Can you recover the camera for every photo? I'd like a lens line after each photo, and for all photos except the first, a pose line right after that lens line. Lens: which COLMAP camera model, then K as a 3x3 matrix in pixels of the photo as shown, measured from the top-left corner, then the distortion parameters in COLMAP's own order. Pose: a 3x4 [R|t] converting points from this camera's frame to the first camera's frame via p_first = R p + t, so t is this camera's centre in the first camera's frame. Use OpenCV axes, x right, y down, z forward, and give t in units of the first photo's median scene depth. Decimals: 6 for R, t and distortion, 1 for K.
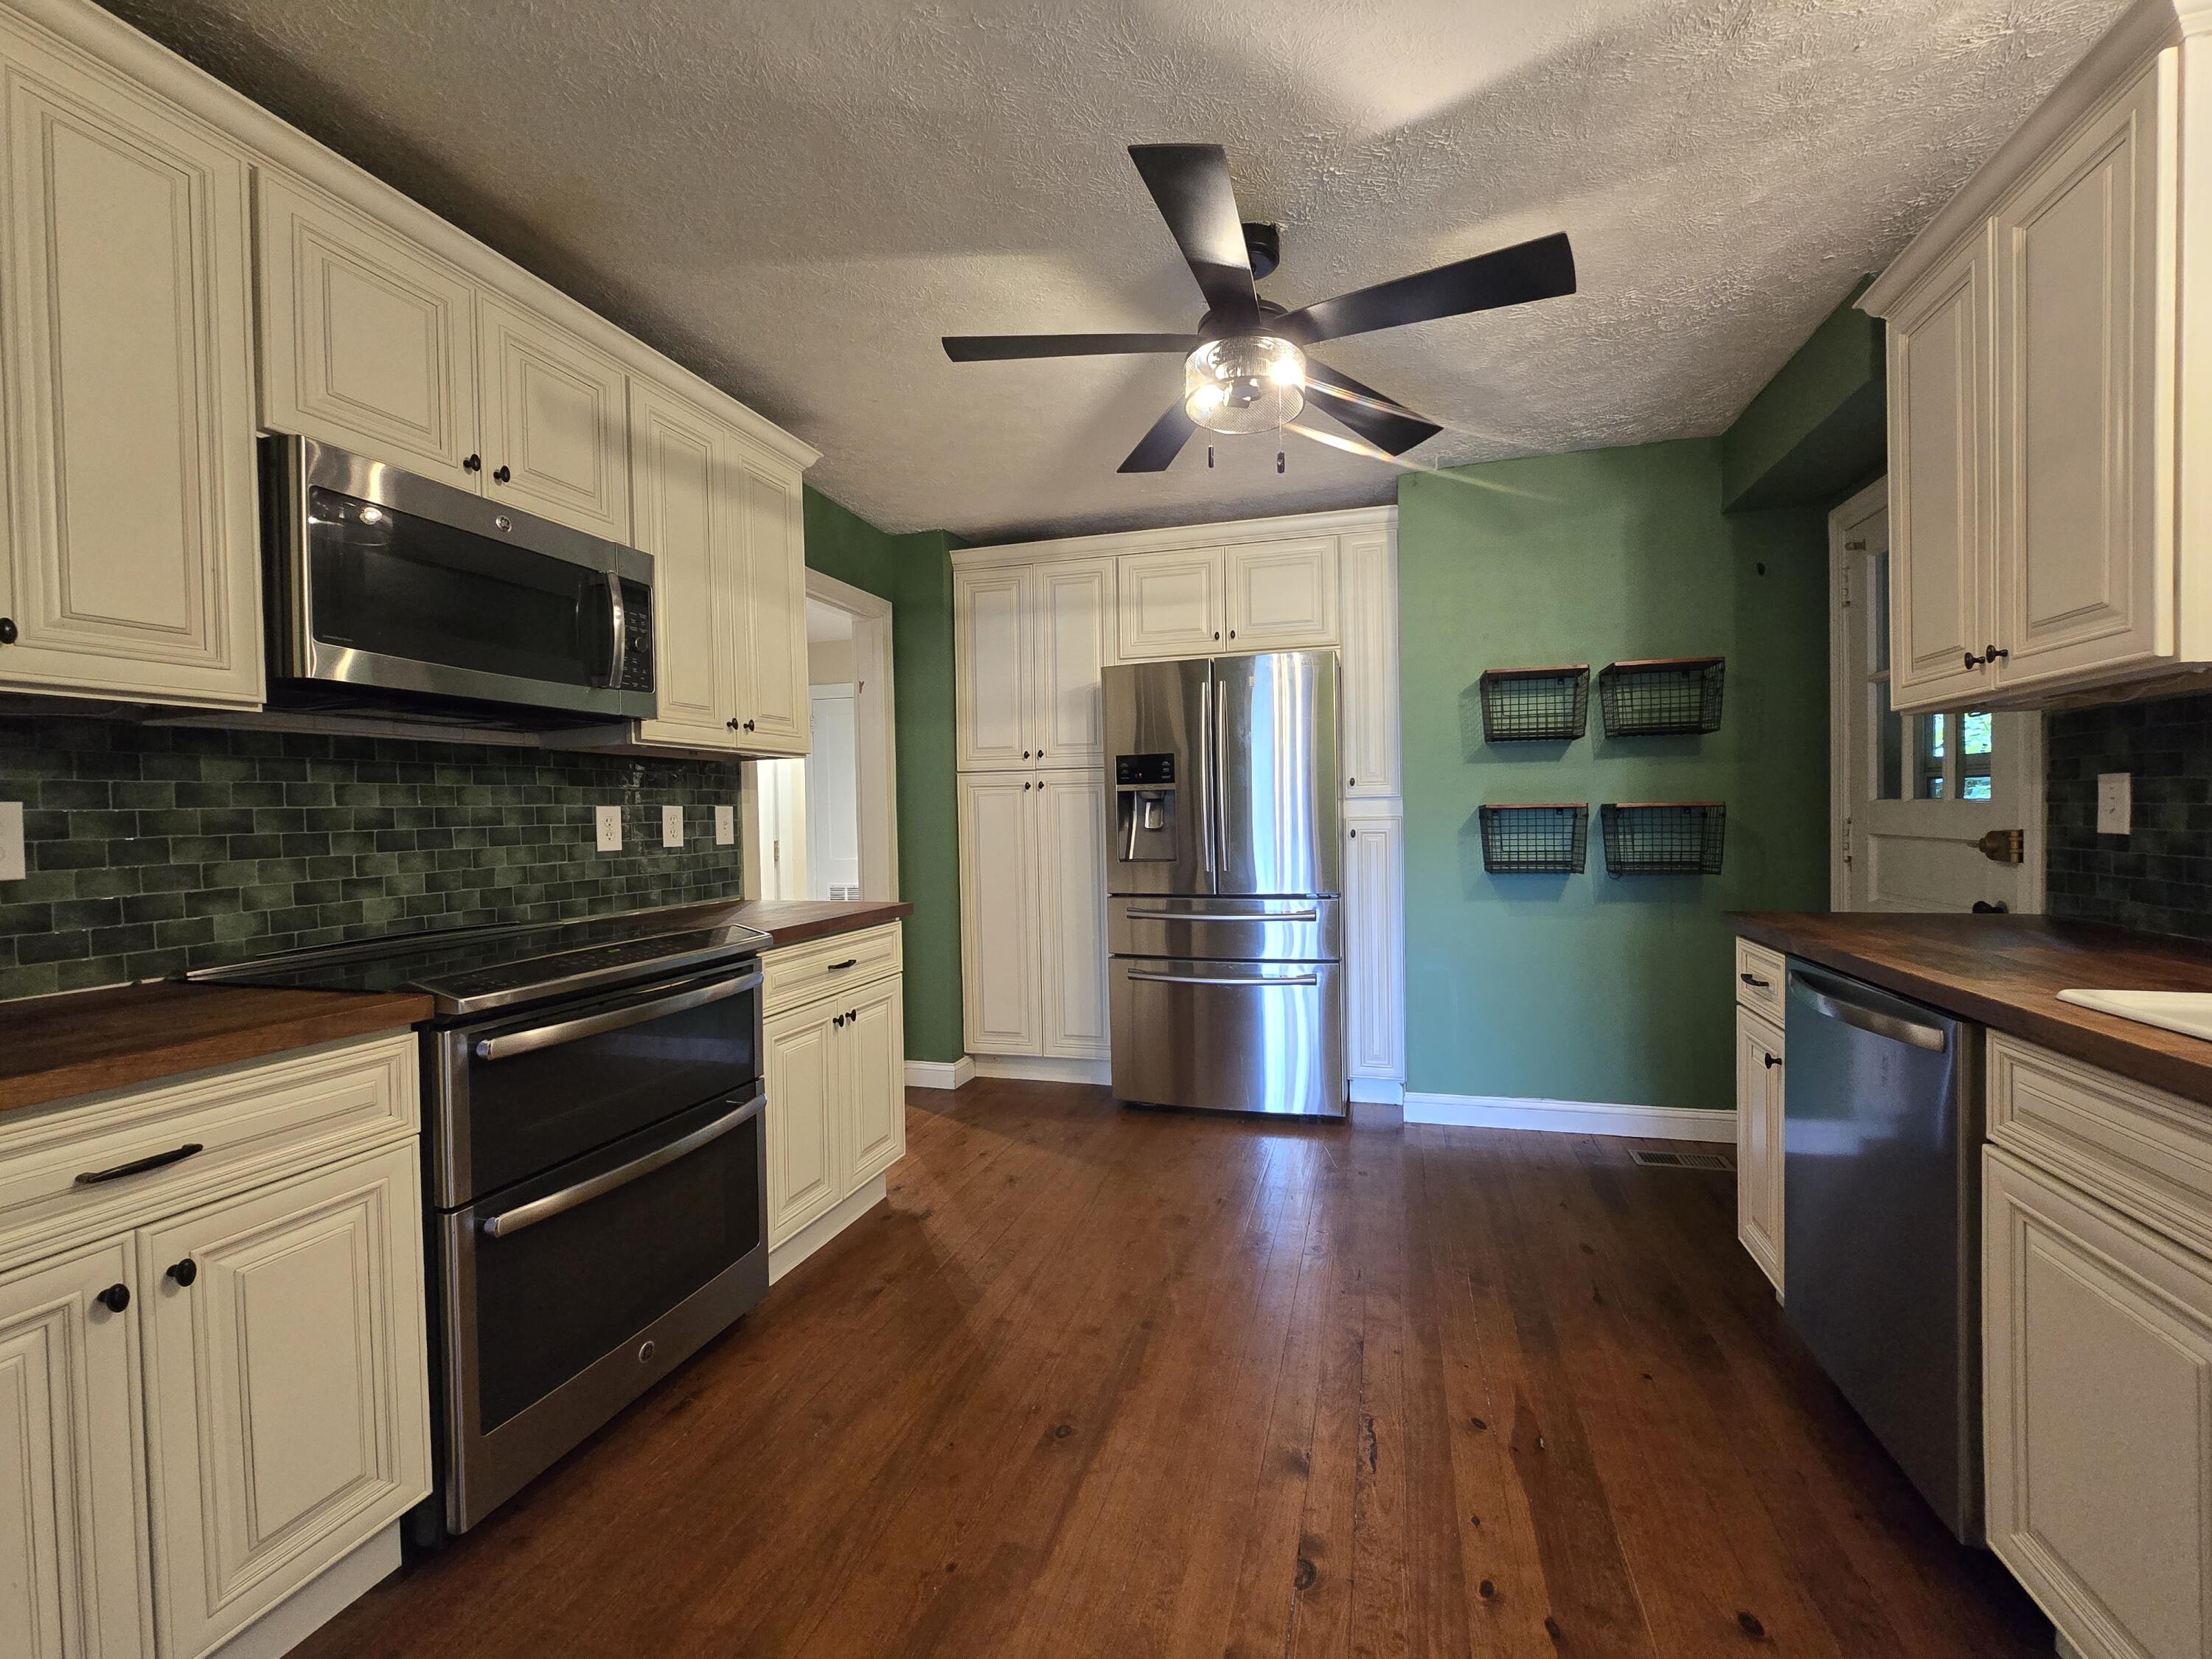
lens RADIAL K [[909.7, 0, 1123.7], [0, 909.7, 829.3], [0, 0, 1]] dist [-0.004614, 0.001556]
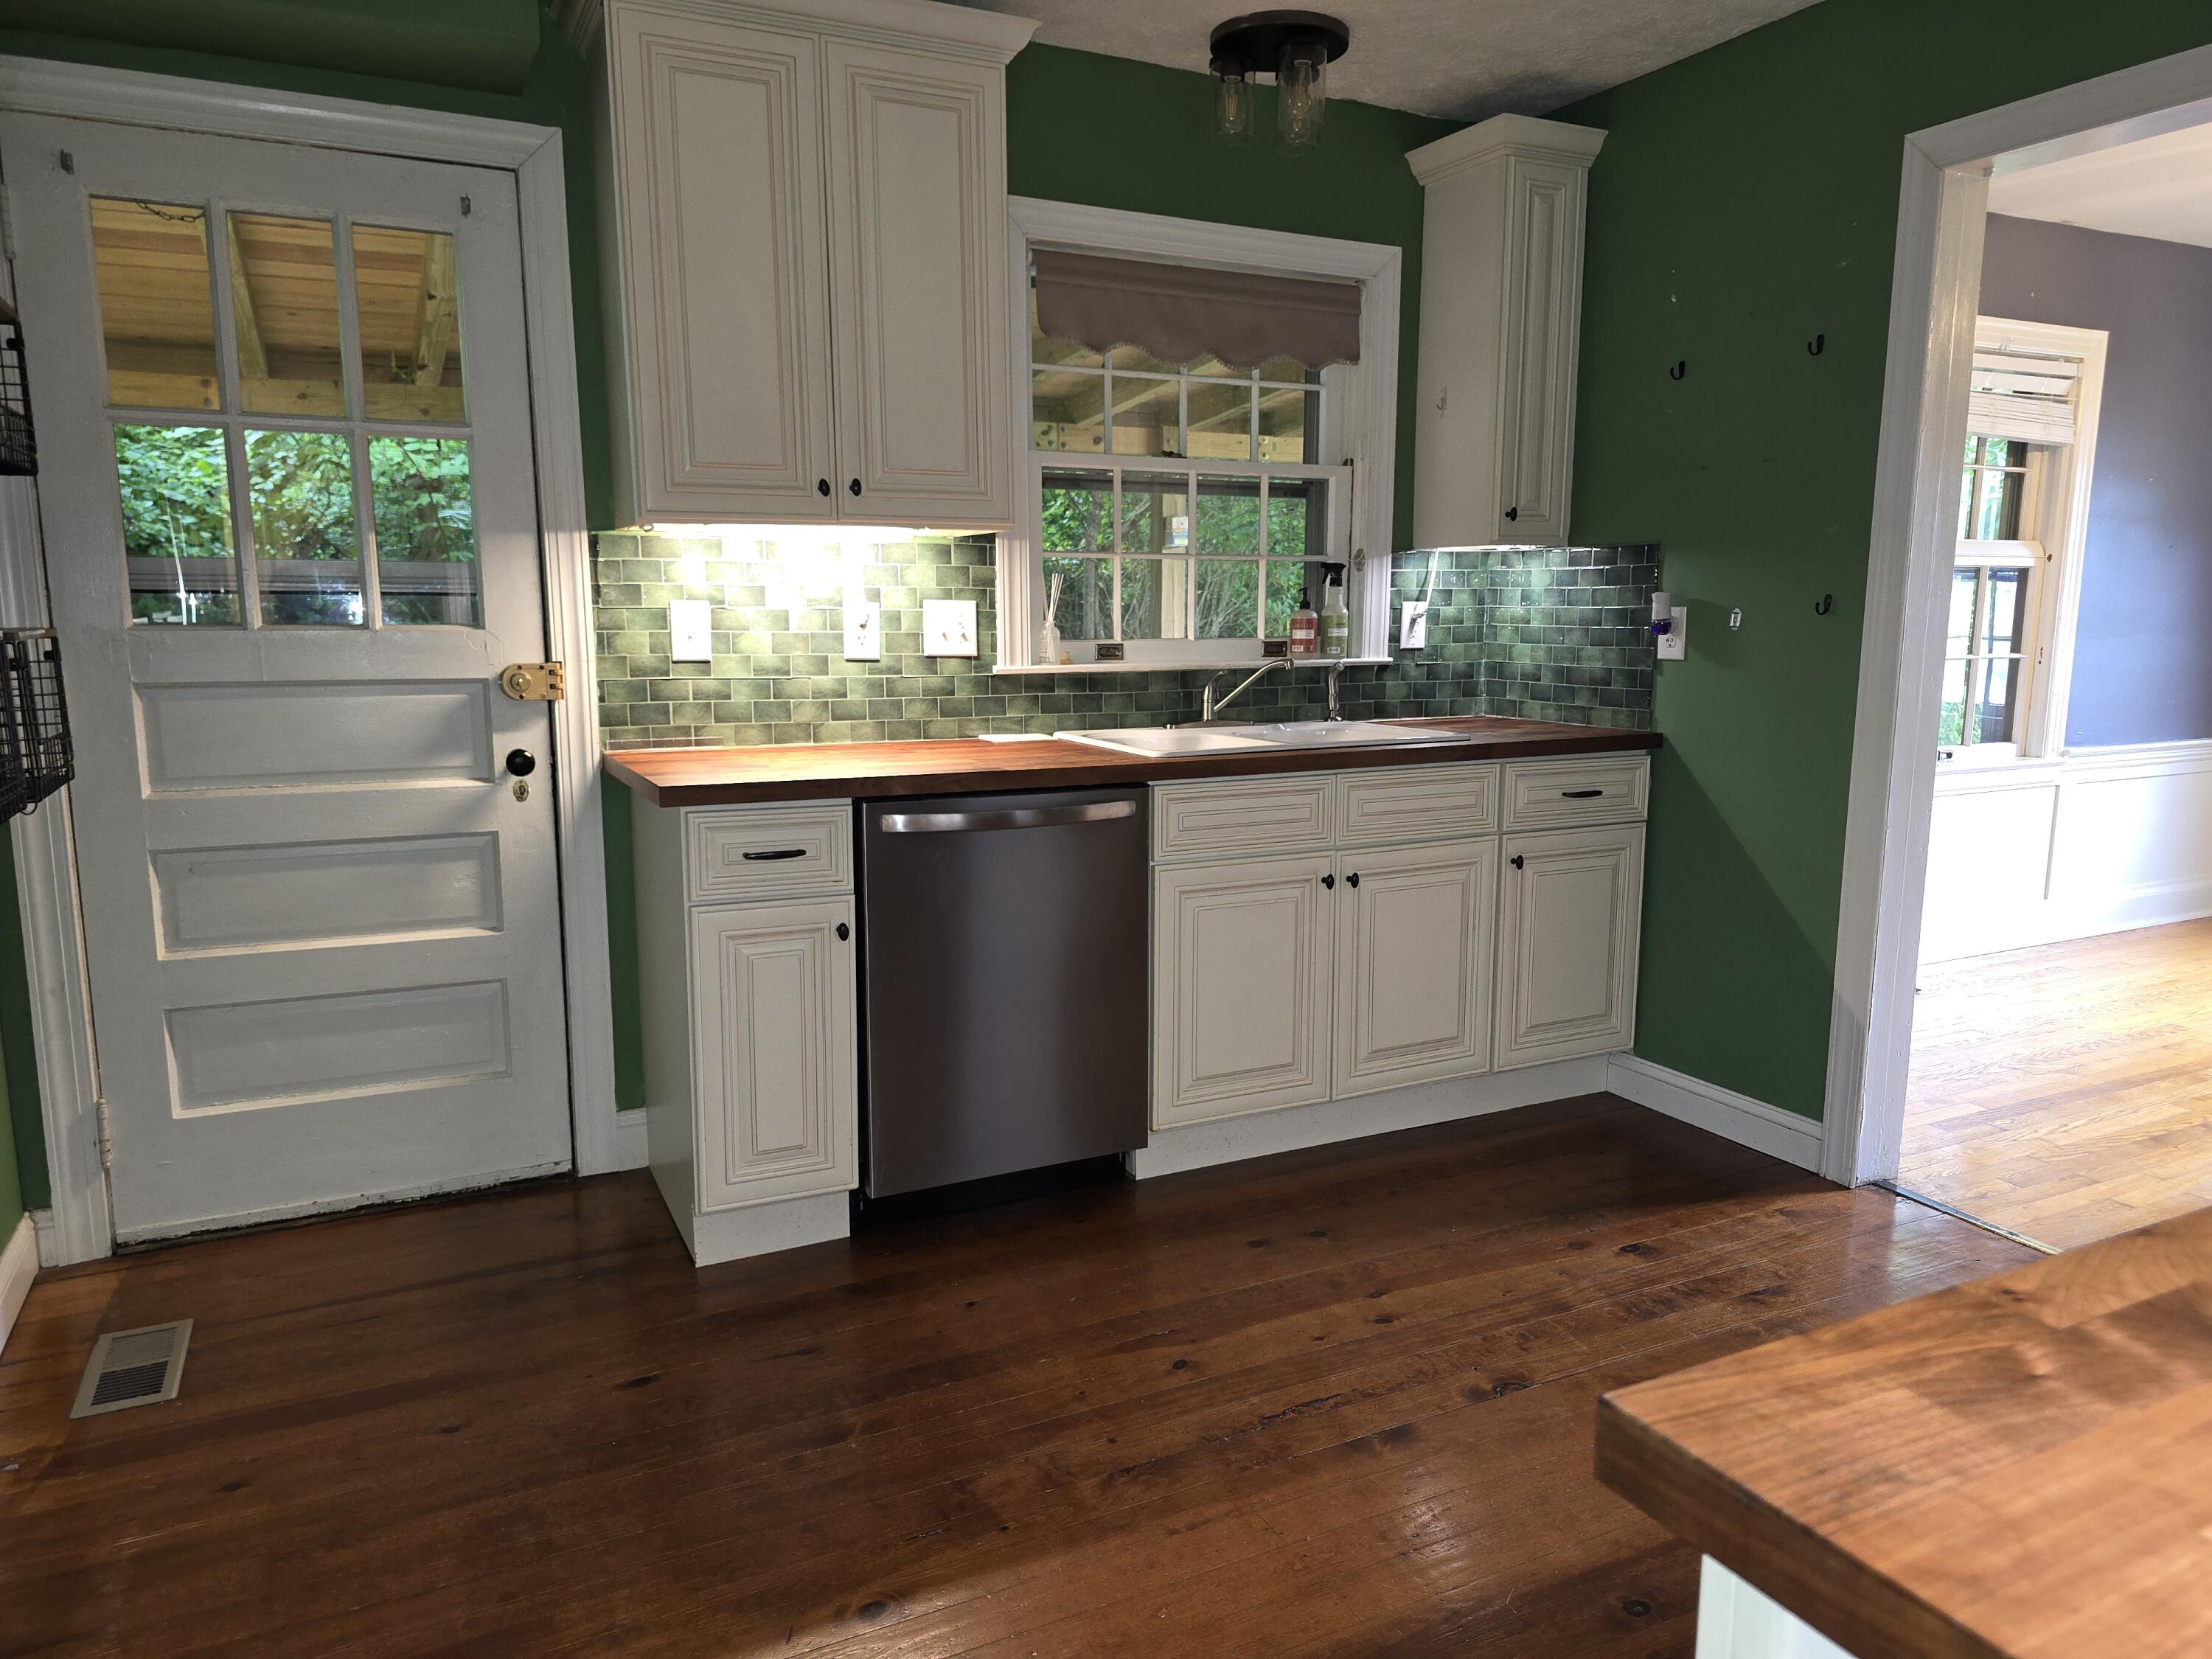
lens RADIAL K [[1491.2, 0, 1115.4], [0, 1491.2, 844.1], [0, 0, 1]] dist [0.051704, -0.047622]
pose [[-0.681168, -0.099479, 0.725337, -0.373581], [0.027209, 0.986601, 0.160864, -0.037179], [-0.731621, 0.129311, -0.669335, 1.335741]]
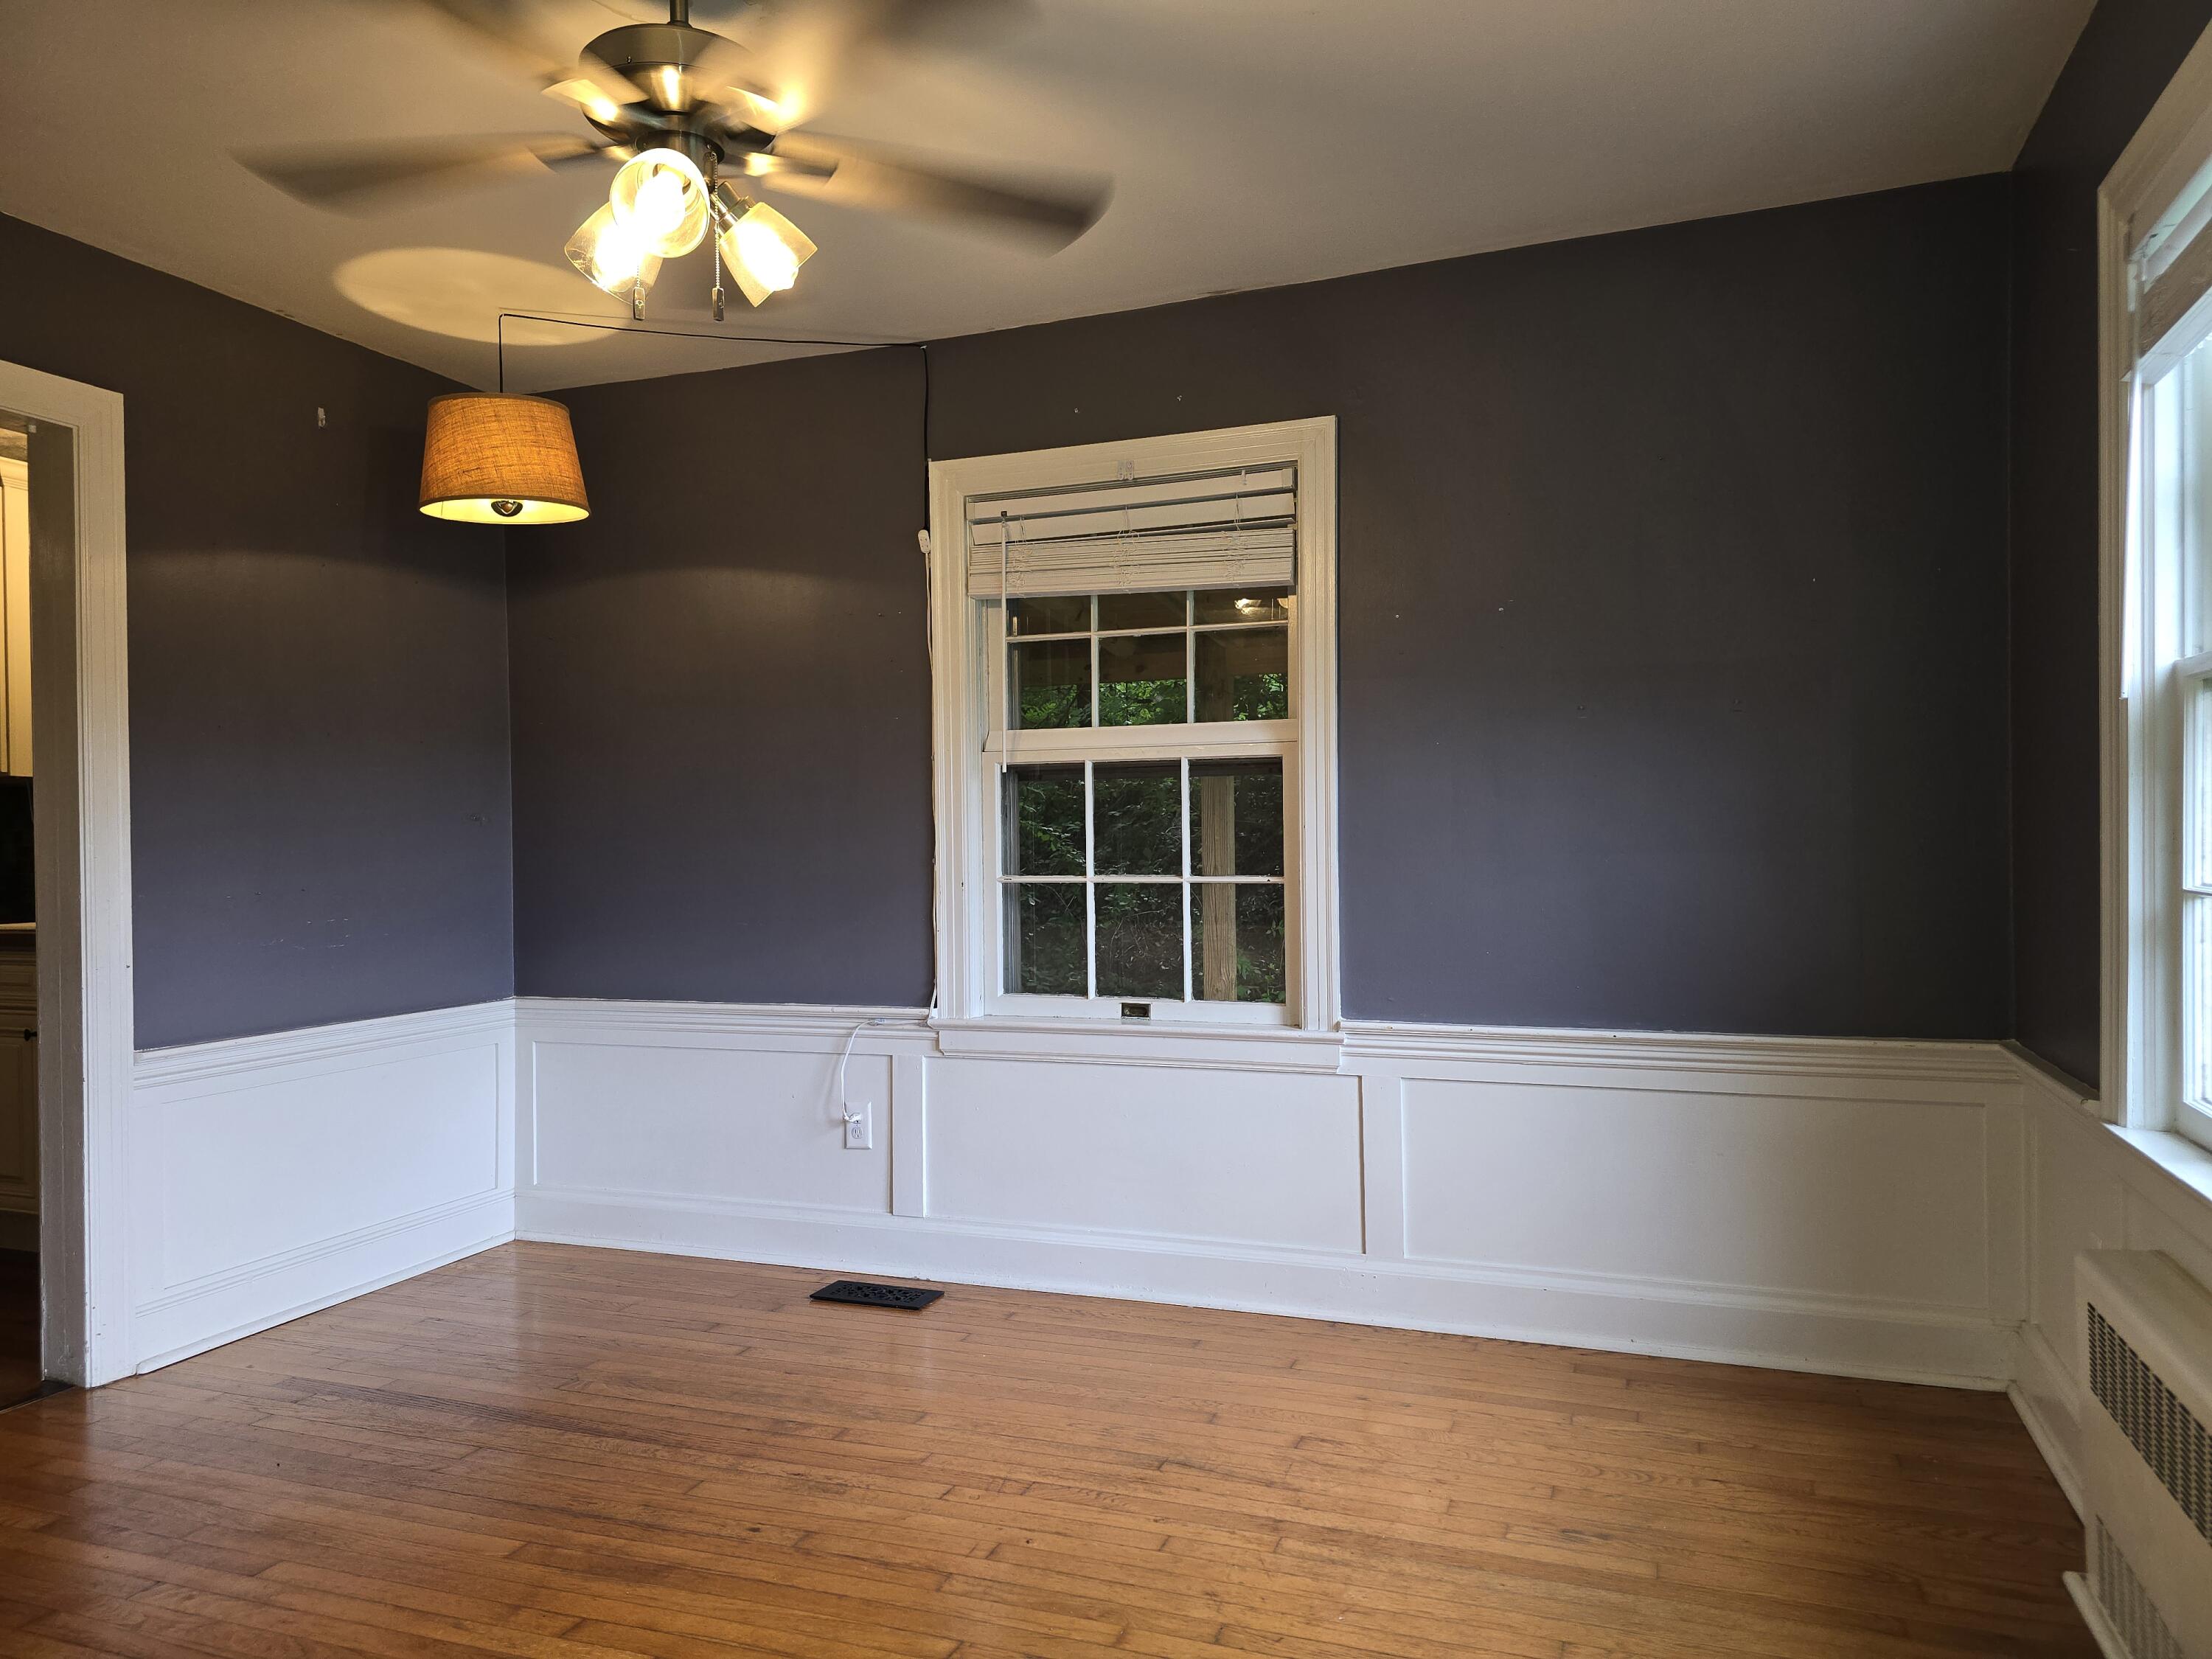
lens RADIAL K [[1491.2, 0, 1109.5], [0, 1491.2, 833.2], [0, 0, 1]] dist [0.051704, -0.047622]
pose [[0.068510, 0.008824, 0.997611, -1.136385], [0.027772, 0.999556, -0.010748, 0.043179], [-0.997264, 0.028442, 0.068235, -0.951895]]
